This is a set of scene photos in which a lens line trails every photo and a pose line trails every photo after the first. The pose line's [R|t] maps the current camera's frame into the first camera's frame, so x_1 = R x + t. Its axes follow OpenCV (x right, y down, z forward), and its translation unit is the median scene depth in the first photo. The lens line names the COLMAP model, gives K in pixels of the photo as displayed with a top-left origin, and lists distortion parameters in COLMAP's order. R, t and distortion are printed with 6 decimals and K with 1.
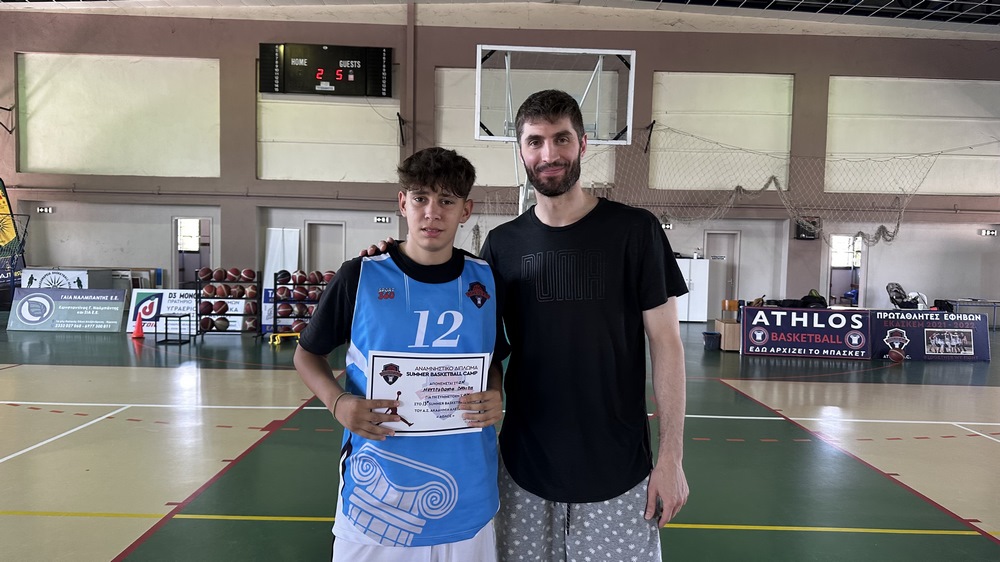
lens RADIAL K [[736.1, 0, 505.6], [0, 736.1, 284.4], [0, 0, 1]] dist [0.045783, -0.055672]
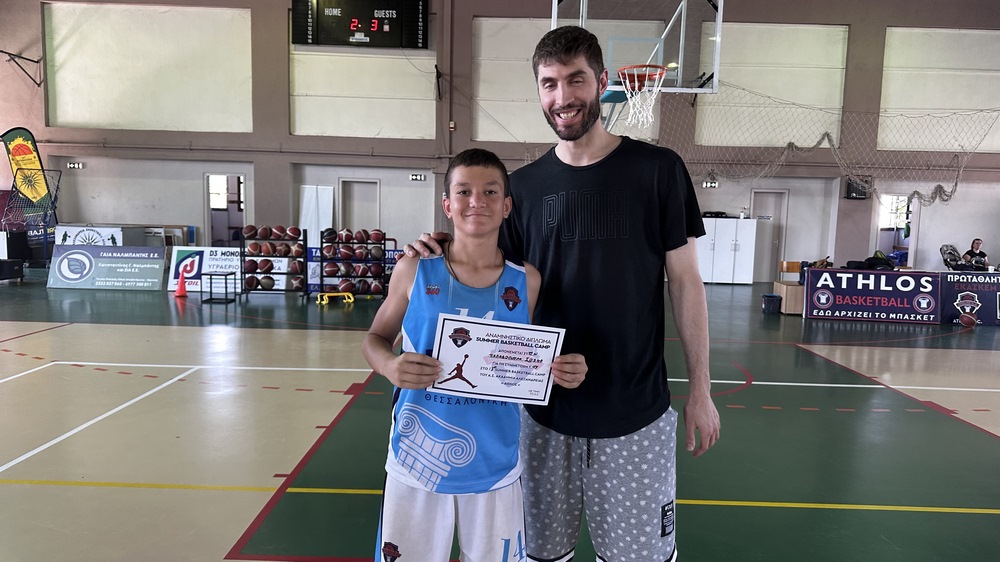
lens RADIAL K [[734.9, 0, 500.9], [0, 734.9, 284.2], [0, 0, 1]] dist [0.042061, -0.052529]
pose [[0.999848, 0.006193, -0.016308, -0.054508], [-0.005318, 0.998570, 0.053200, 0.001734], [0.016615, -0.053105, 0.998451, 0.031340]]
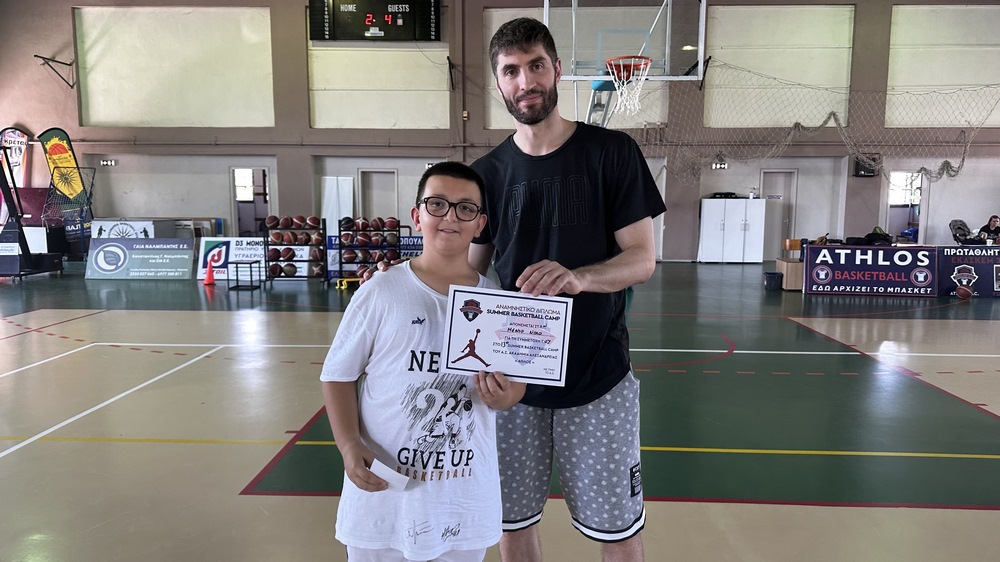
lens RADIAL K [[734.8, 0, 504.5], [0, 734.8, 281.7], [0, 0, 1]] dist [0.045802, -0.059165]
pose [[0.998647, -0.012948, -0.050374, -0.029740], [0.016367, 0.997547, 0.068055, 0.004301], [0.049369, -0.068787, 0.996409, -0.009597]]
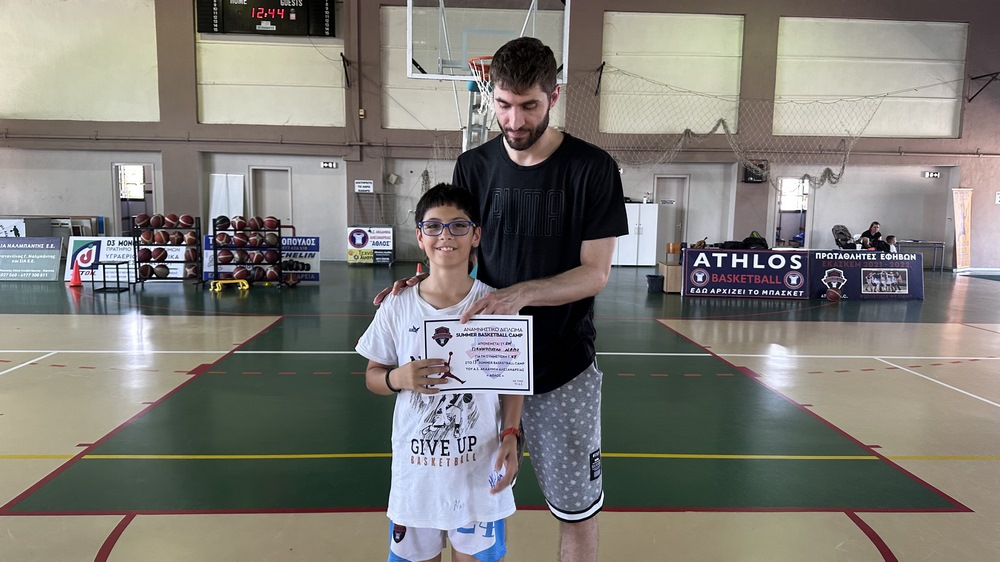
lens RADIAL K [[736.1, 0, 495.8], [0, 736.1, 282.0], [0, 0, 1]] dist [0.043702, -0.054004]
pose [[0.999319, -0.010888, 0.035262, 0.023824], [0.008535, 0.997771, 0.066188, 0.005934], [-0.035904, -0.065842, 0.997184, 0.001411]]
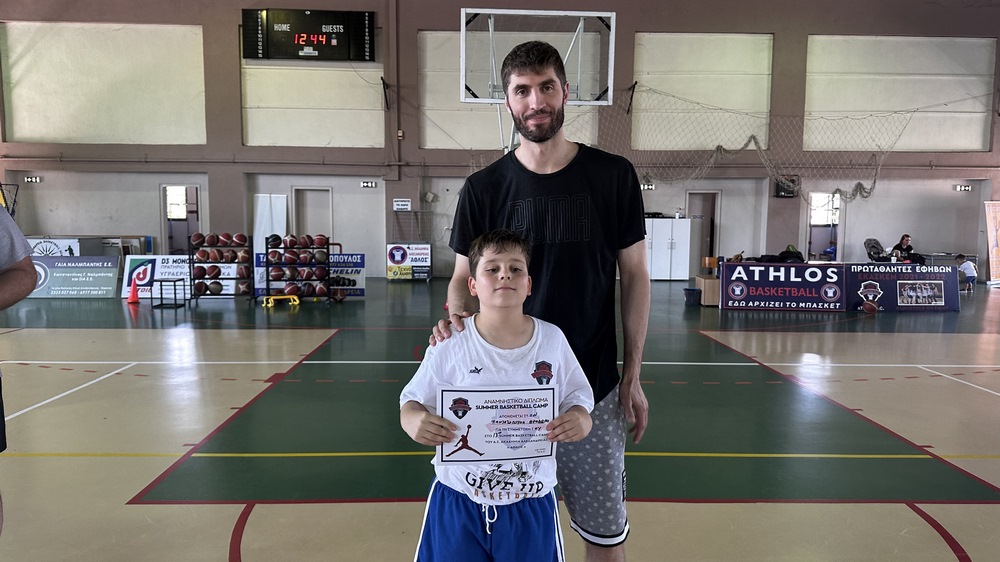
lens RADIAL K [[735.8, 0, 499.3], [0, 735.8, 280.5], [0, 0, 1]] dist [0.045725, -0.055449]
pose [[0.999800, -0.016546, 0.011218, -0.002079], [0.016067, 0.999009, 0.041498, 0.006674], [-0.011893, -0.041310, 0.999076, -0.024737]]
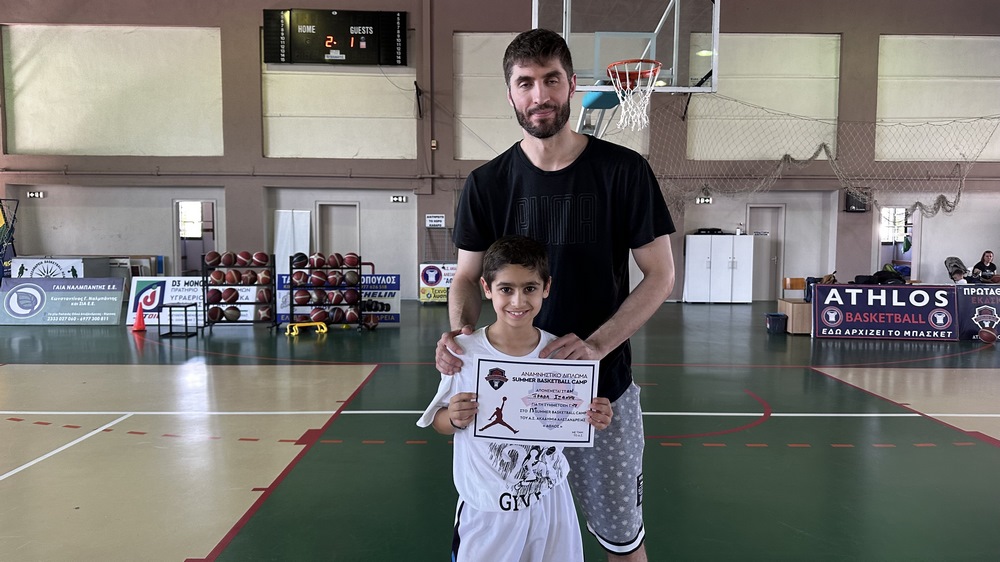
lens RADIAL K [[733.9, 0, 506.2], [0, 733.9, 278.9], [0, 0, 1]] dist [0.046550, -0.057526]
pose [[0.999846, -0.017449, 0.002053, -0.047940], [0.017423, 0.999775, 0.012081, 0.005750], [-0.002263, -0.012043, 0.999925, 0.096064]]
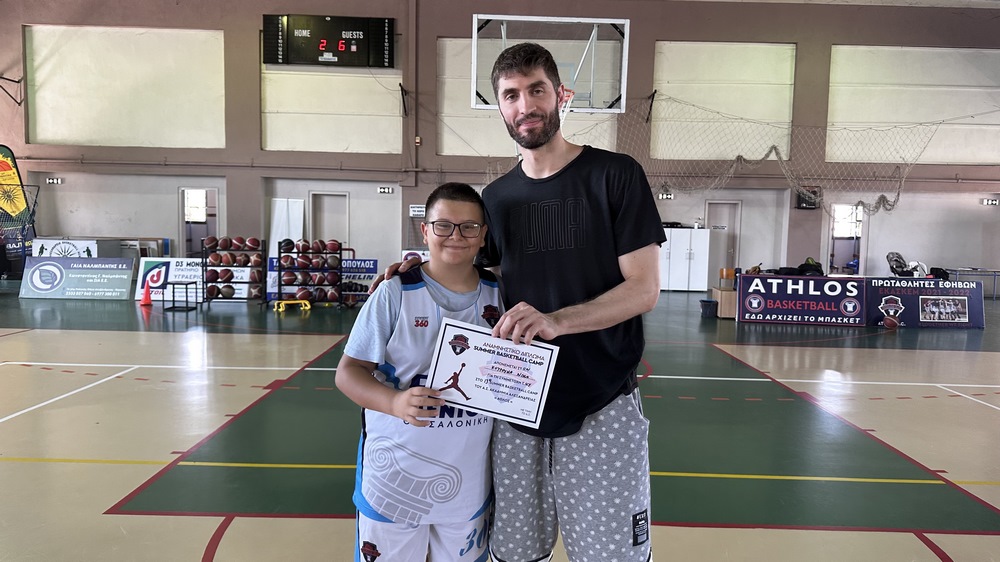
lens RADIAL K [[736.5, 0, 504.0], [0, 736.5, 275.6], [0, 0, 1]] dist [0.048086, -0.061119]
pose [[0.999923, -0.000148, -0.012379, 0.010077], [0.000454, 0.999694, 0.024741, 0.005931], [0.012371, -0.024744, 0.999617, -0.015678]]
